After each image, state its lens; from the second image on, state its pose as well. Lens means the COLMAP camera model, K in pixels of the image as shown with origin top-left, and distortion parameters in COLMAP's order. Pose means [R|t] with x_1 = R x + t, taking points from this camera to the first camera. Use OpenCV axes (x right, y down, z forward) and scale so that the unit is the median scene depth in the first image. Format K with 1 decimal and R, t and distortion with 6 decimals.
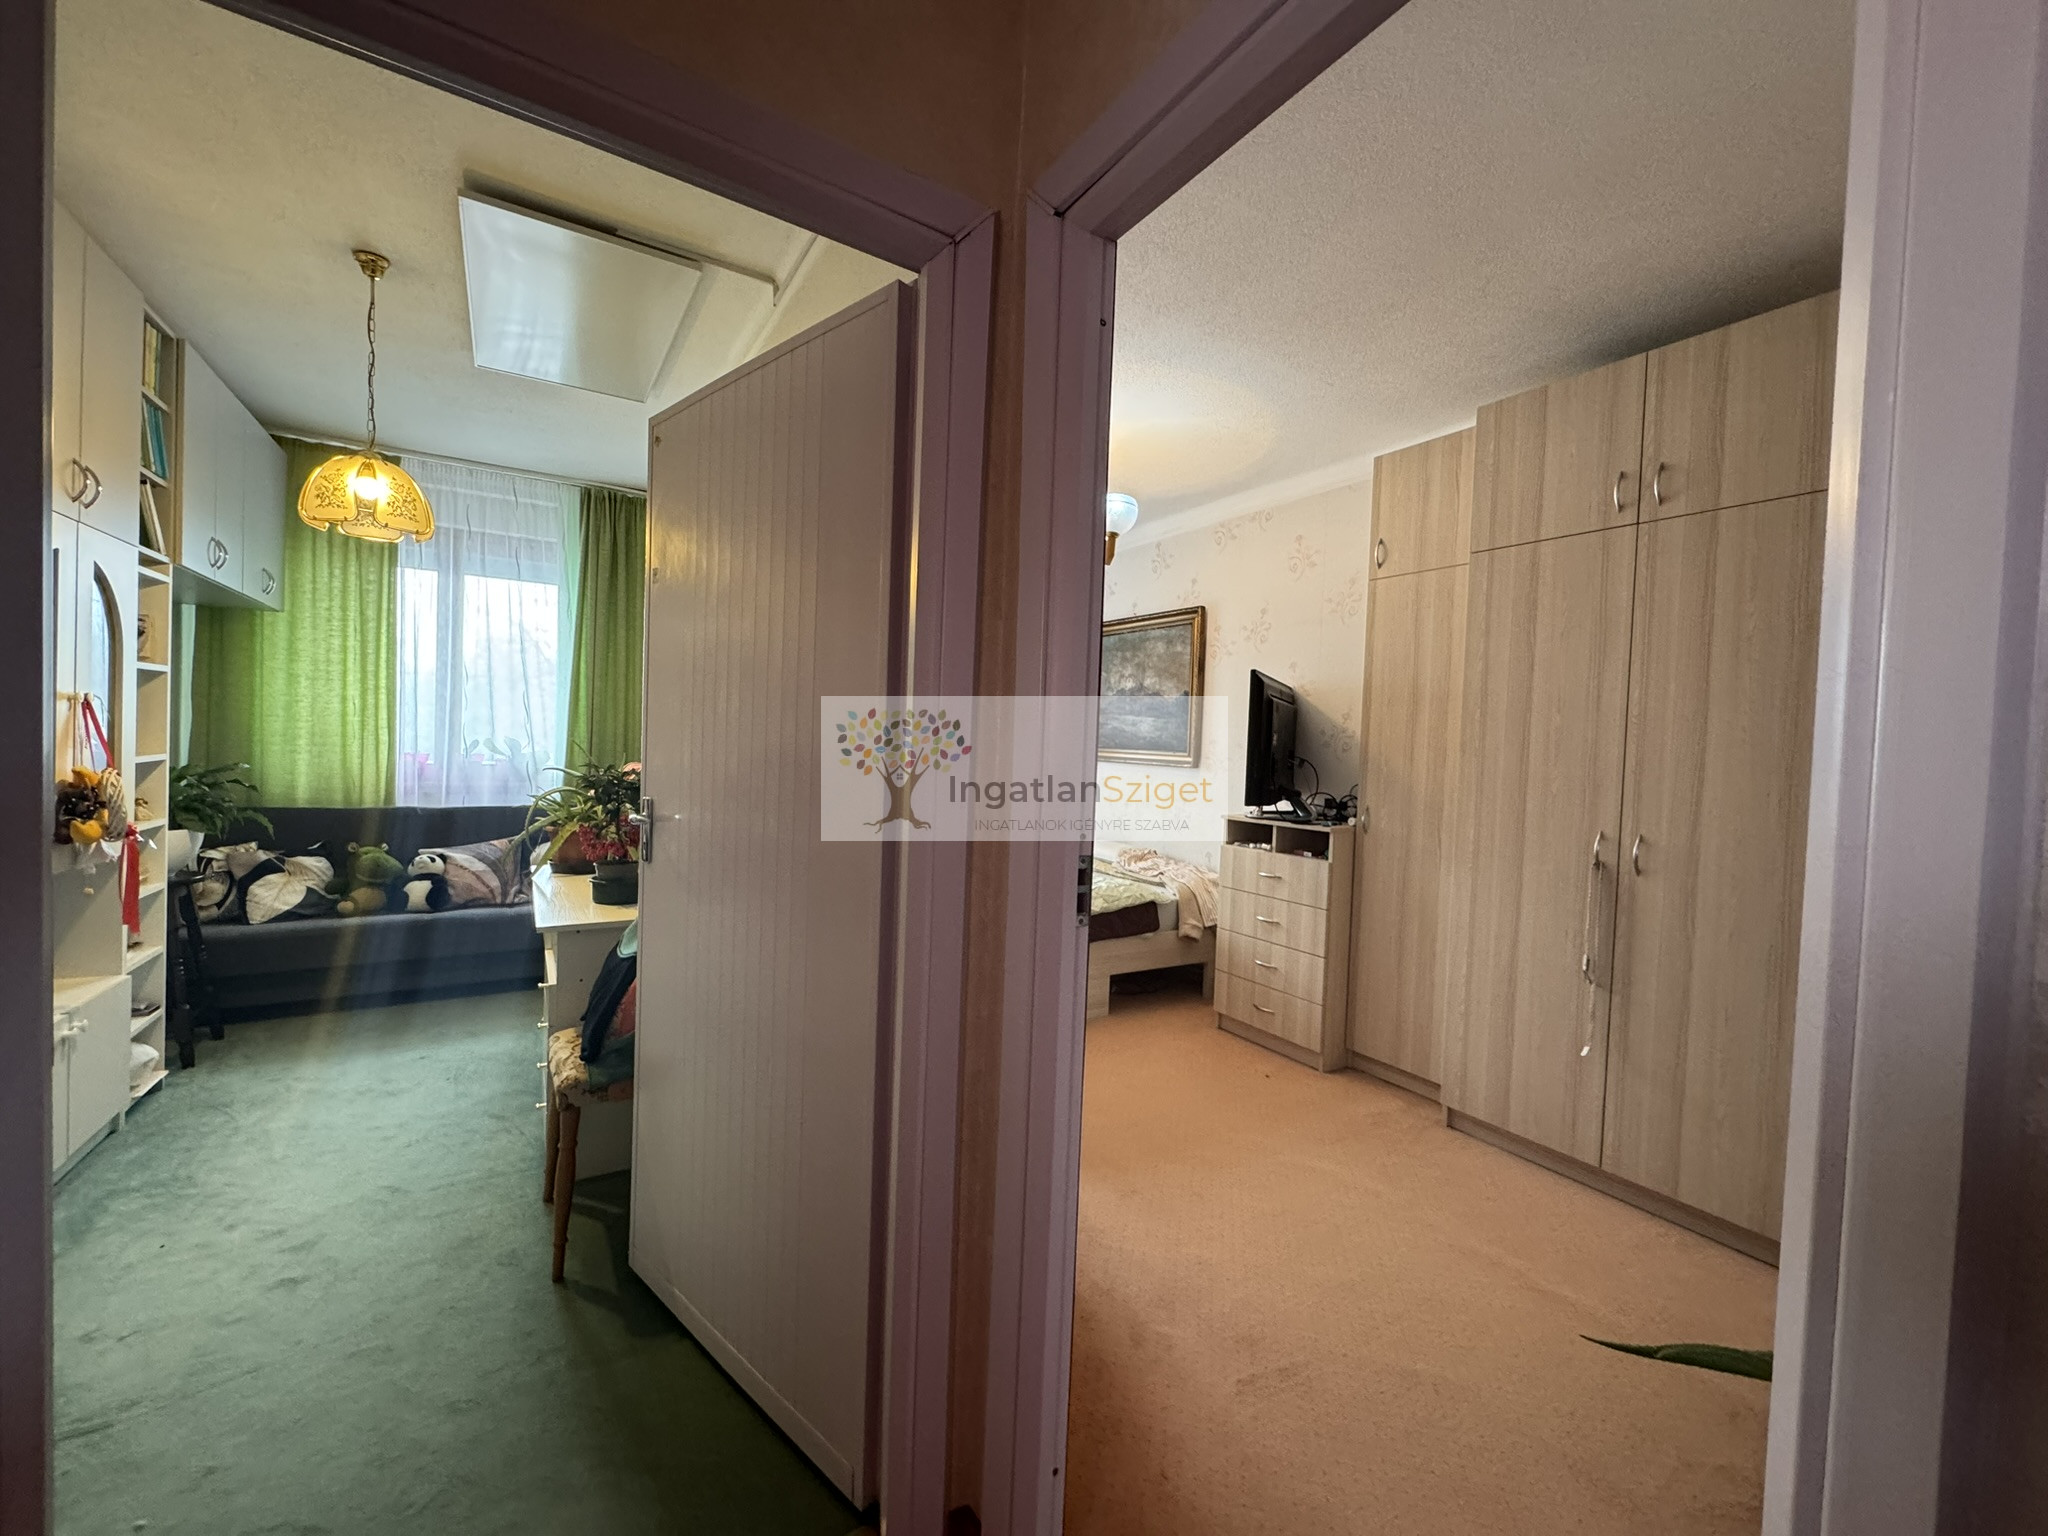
lens RADIAL K [[817.4, 0, 1022.4], [0, 817.4, 766.0], [0, 0, 1]] dist [-0.001594, 0.000212]
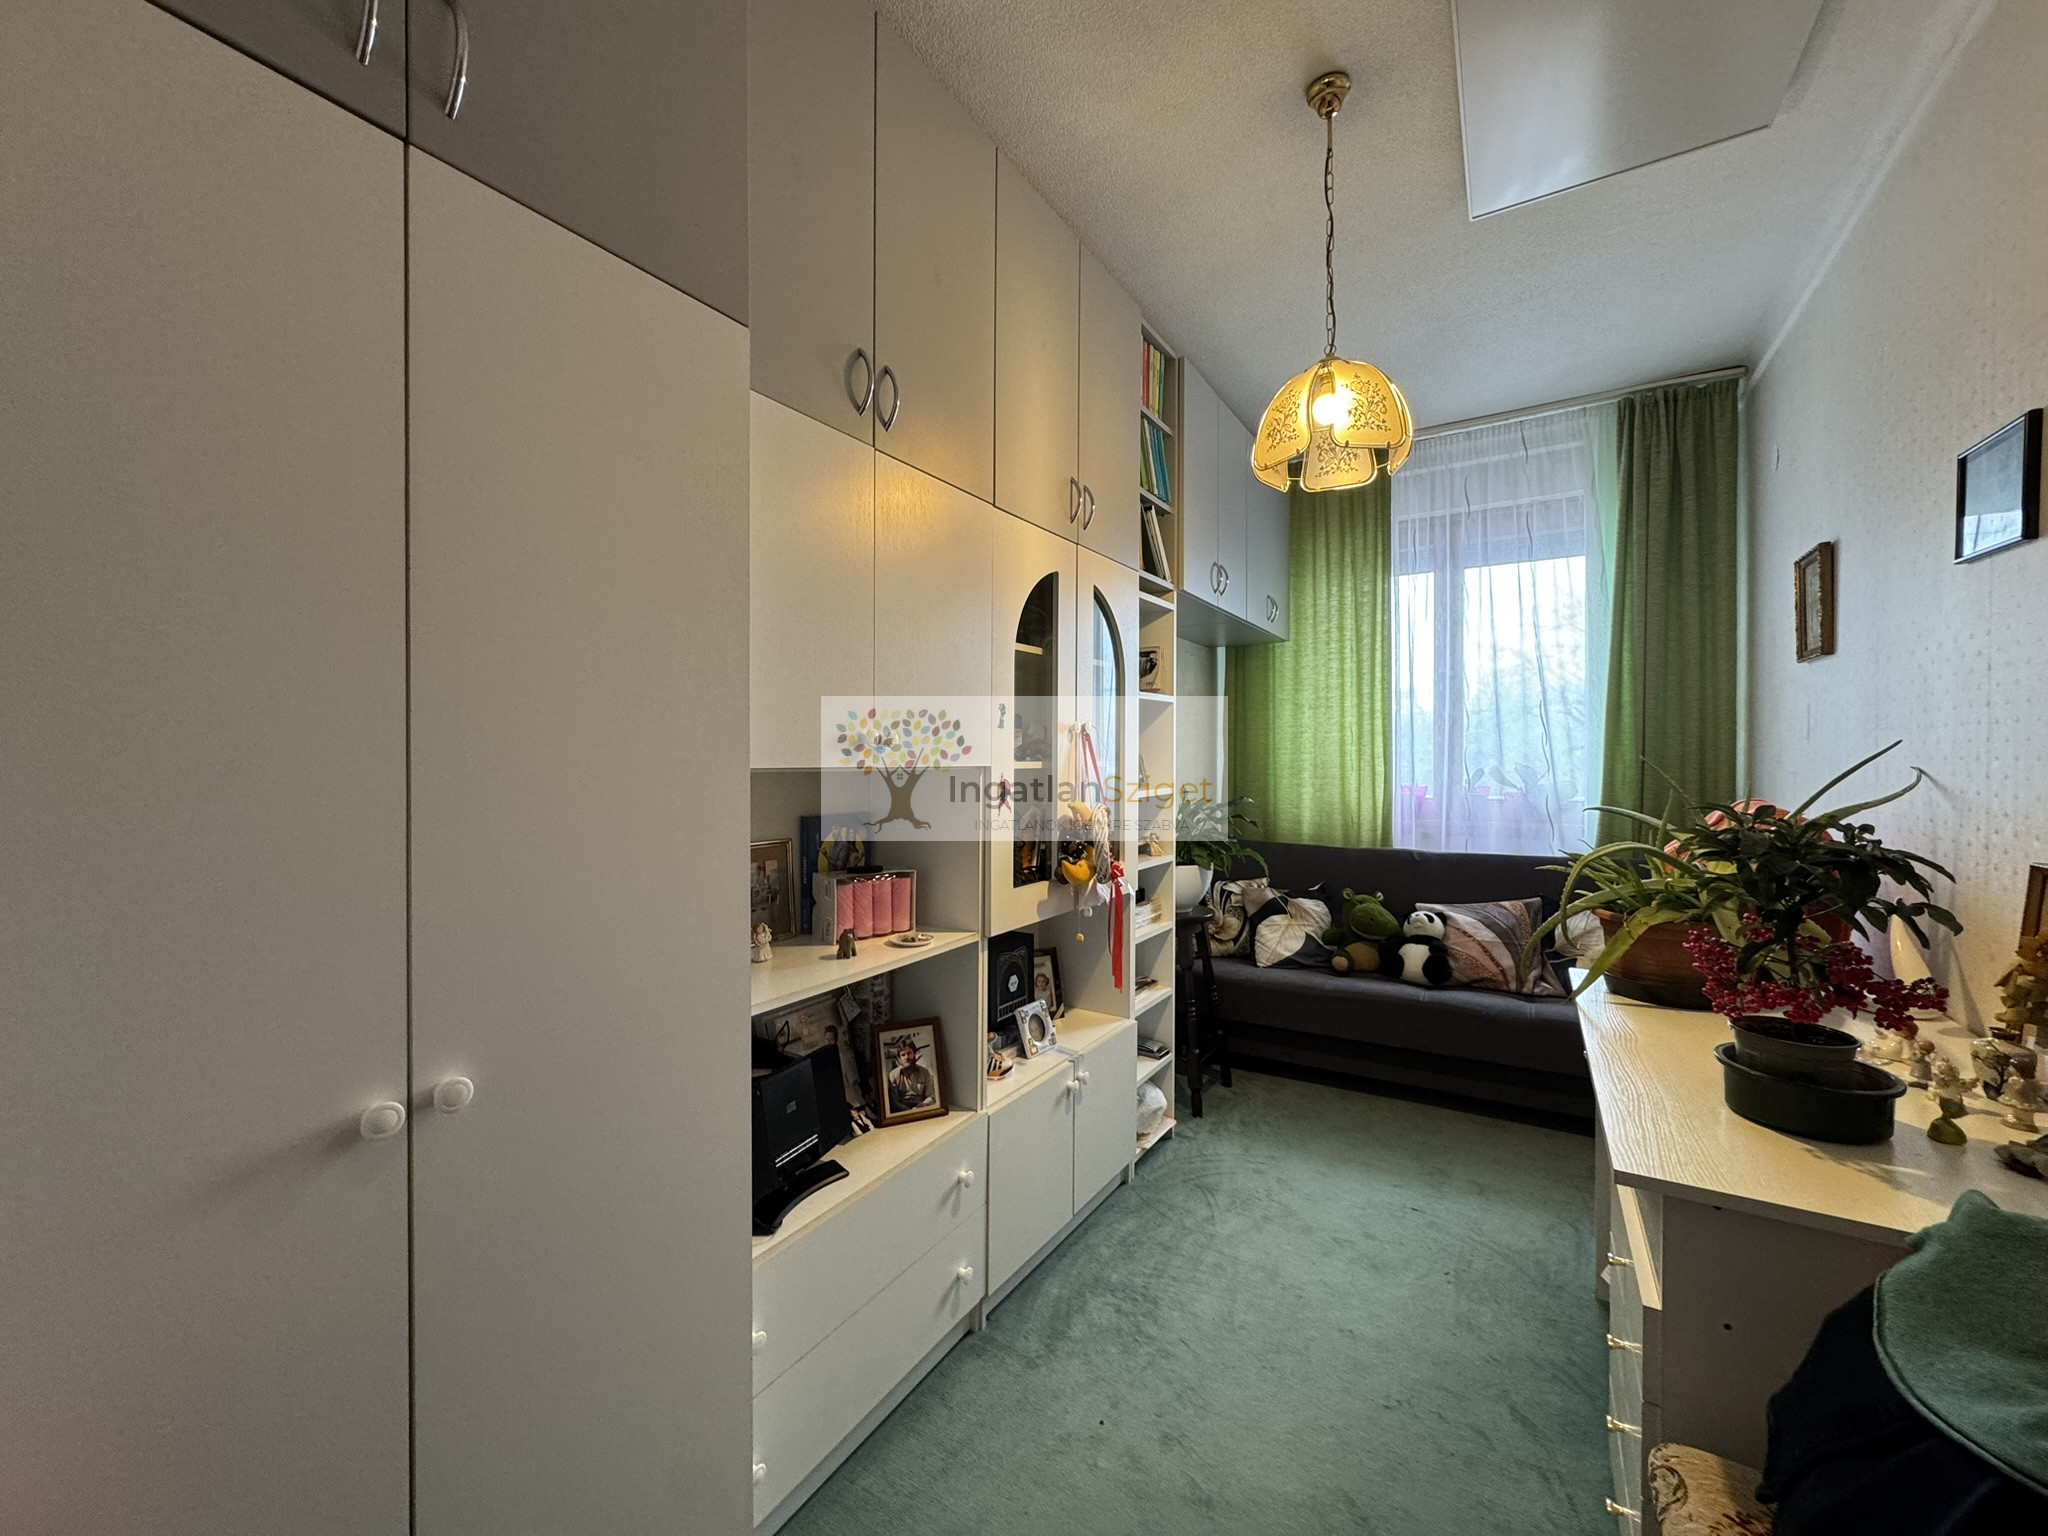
lens RADIAL K [[817.4, 0, 1022.4], [0, 817.4, 766.0], [0, 0, 1]] dist [-0.001594, 0.000212]
pose [[0.451356, -0.030516, -0.891822, -0.203195], [-0.005486, 0.999301, -0.036970, -0.002984], [0.892327, 0.021579, 0.450873, 0.307328]]
